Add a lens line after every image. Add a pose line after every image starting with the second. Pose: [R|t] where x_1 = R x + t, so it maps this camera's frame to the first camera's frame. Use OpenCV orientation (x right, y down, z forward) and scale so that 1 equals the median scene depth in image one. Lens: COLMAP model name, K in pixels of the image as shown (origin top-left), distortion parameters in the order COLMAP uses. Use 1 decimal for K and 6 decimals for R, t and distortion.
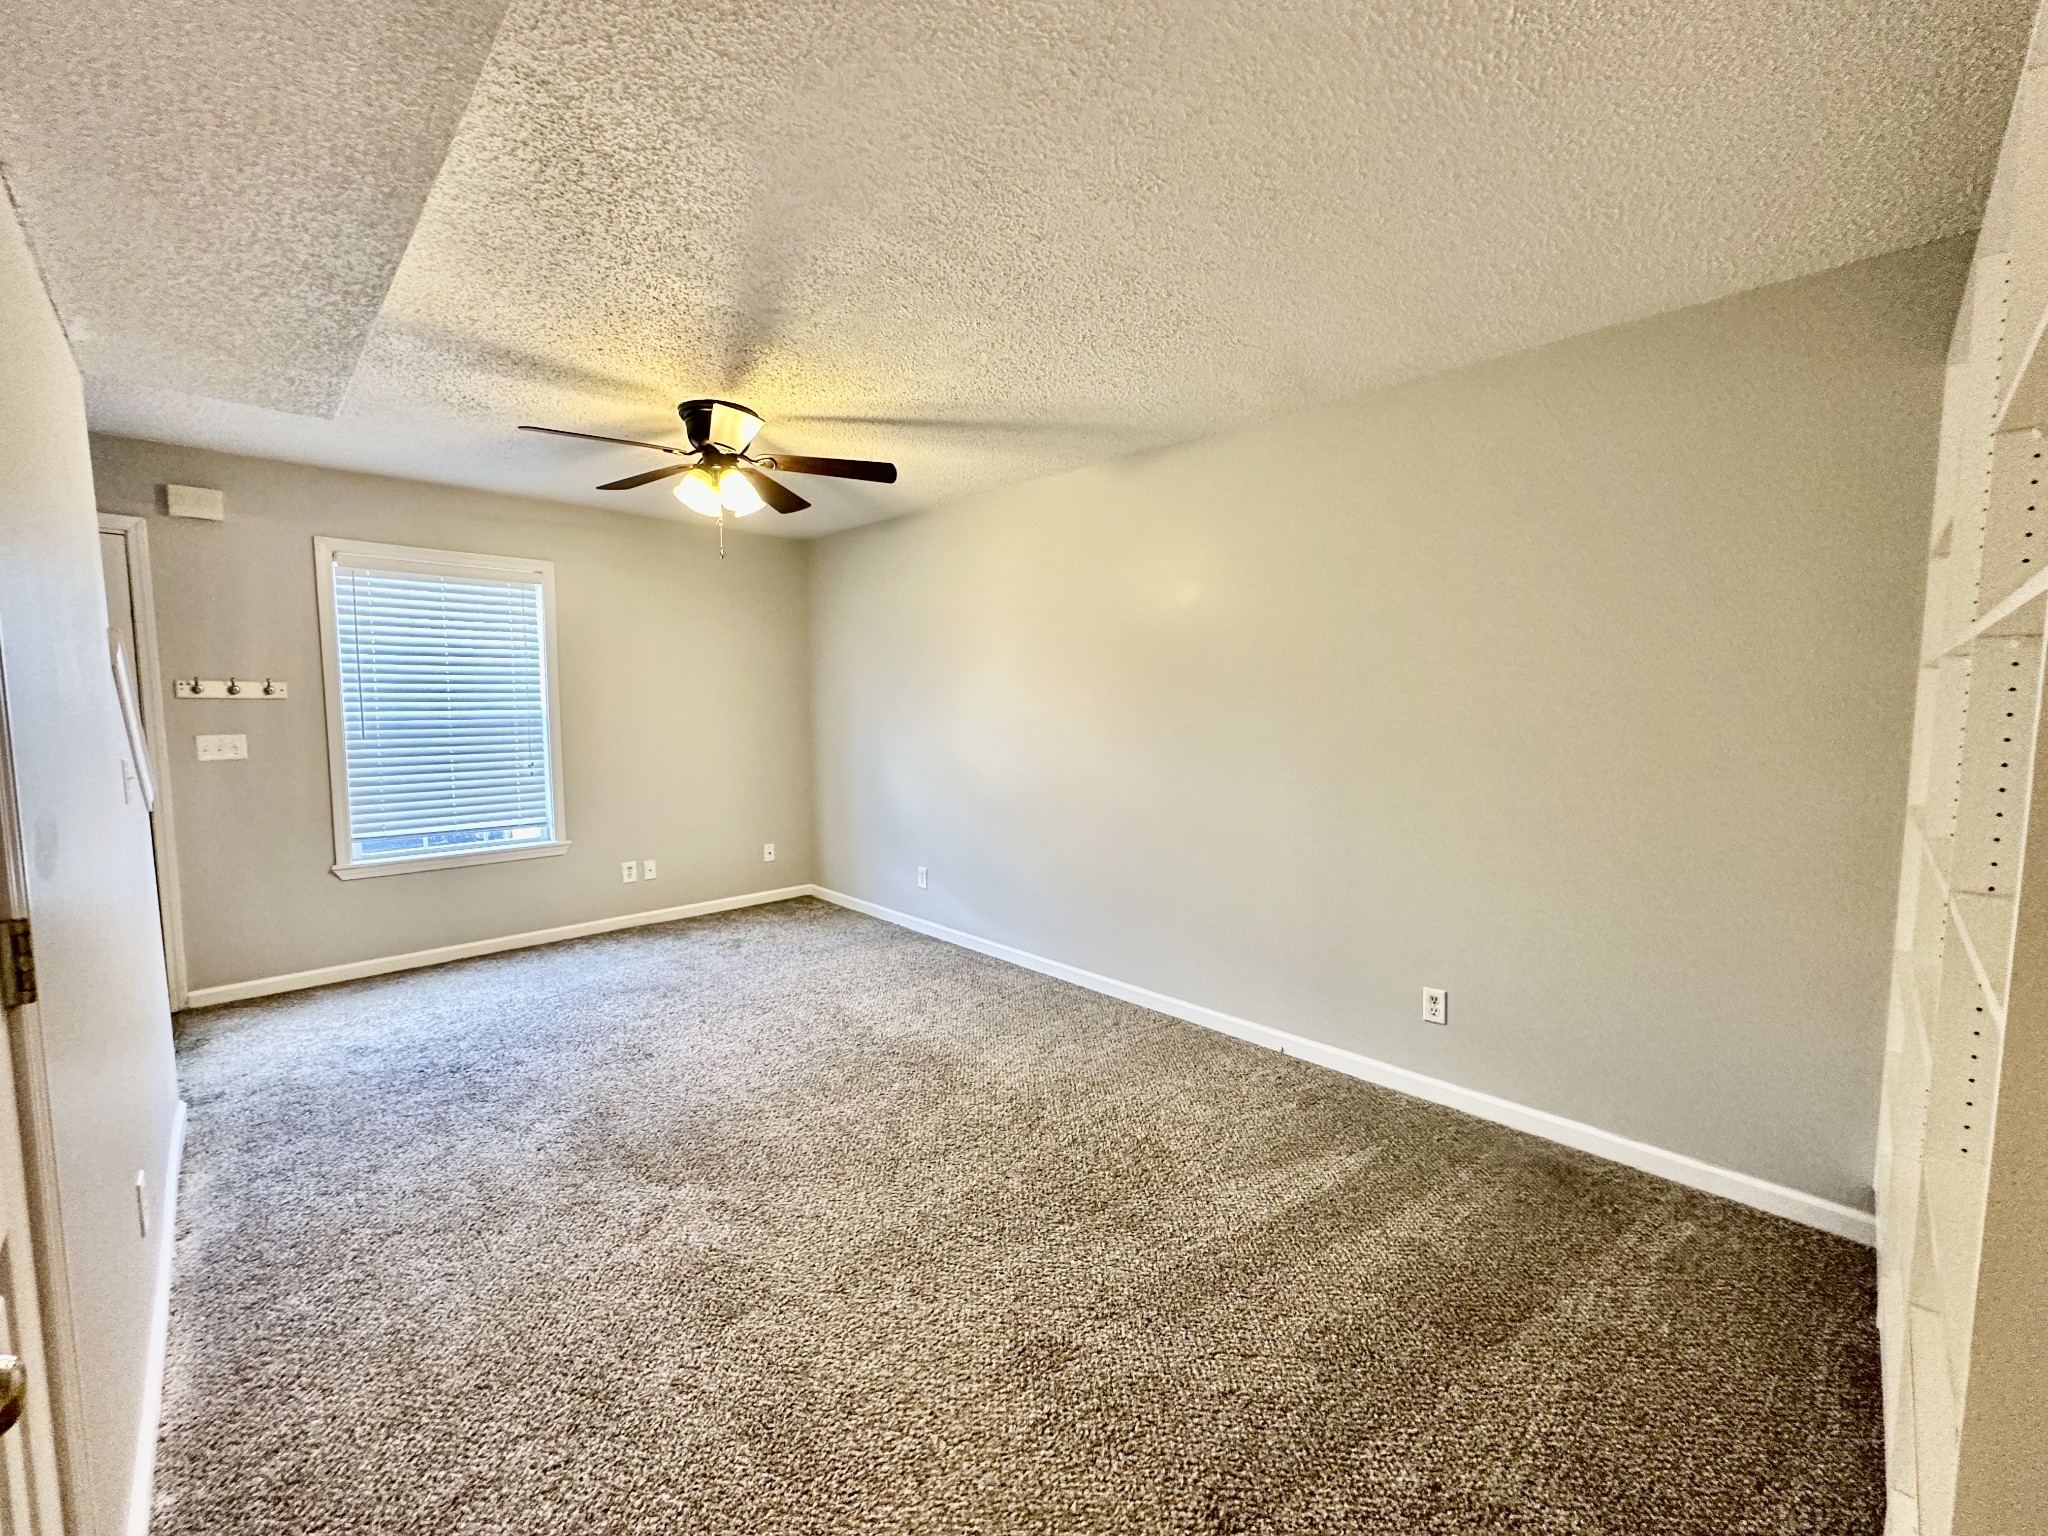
lens RADIAL K [[817.6, 0, 1017.4], [0, 817.6, 769.0], [0, 0, 1]] dist [0.000250, -0.000947]
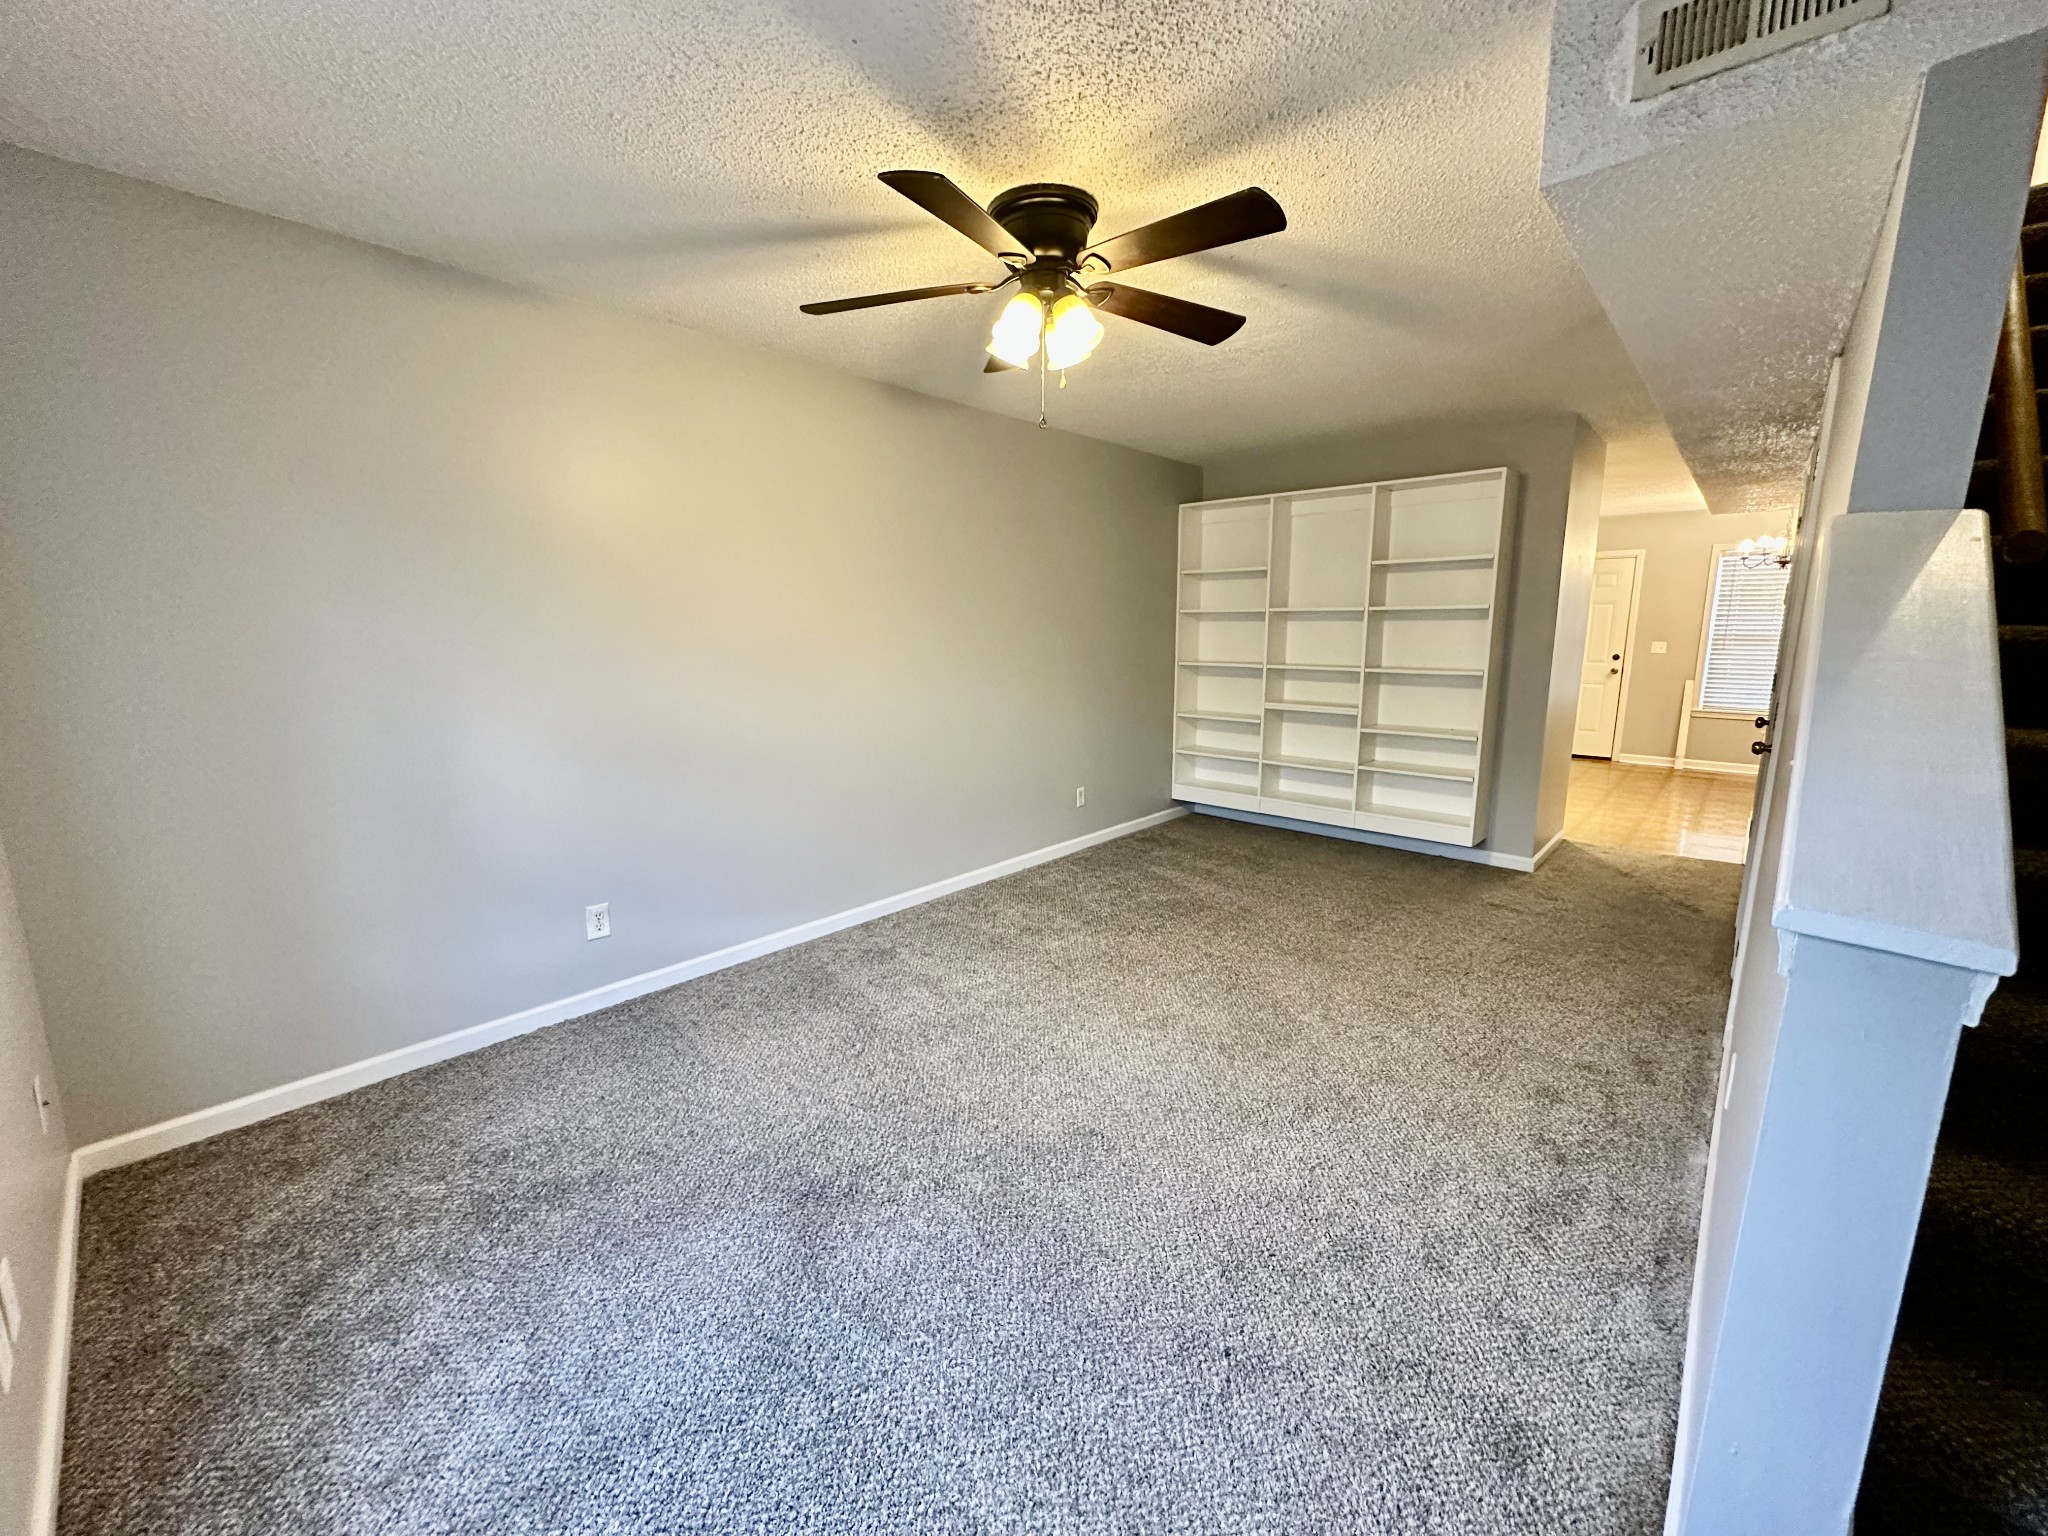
lens RADIAL K [[817.6, 0, 1016.9], [0, 817.6, 771.3], [0, 0, 1]] dist [0.000250, -0.000947]
pose [[-0.065868, -0.179996, 0.981459, -1.195873], [0.081902, 0.979301, 0.185097, -0.109456], [-0.994461, 0.092576, -0.049762, 1.170312]]
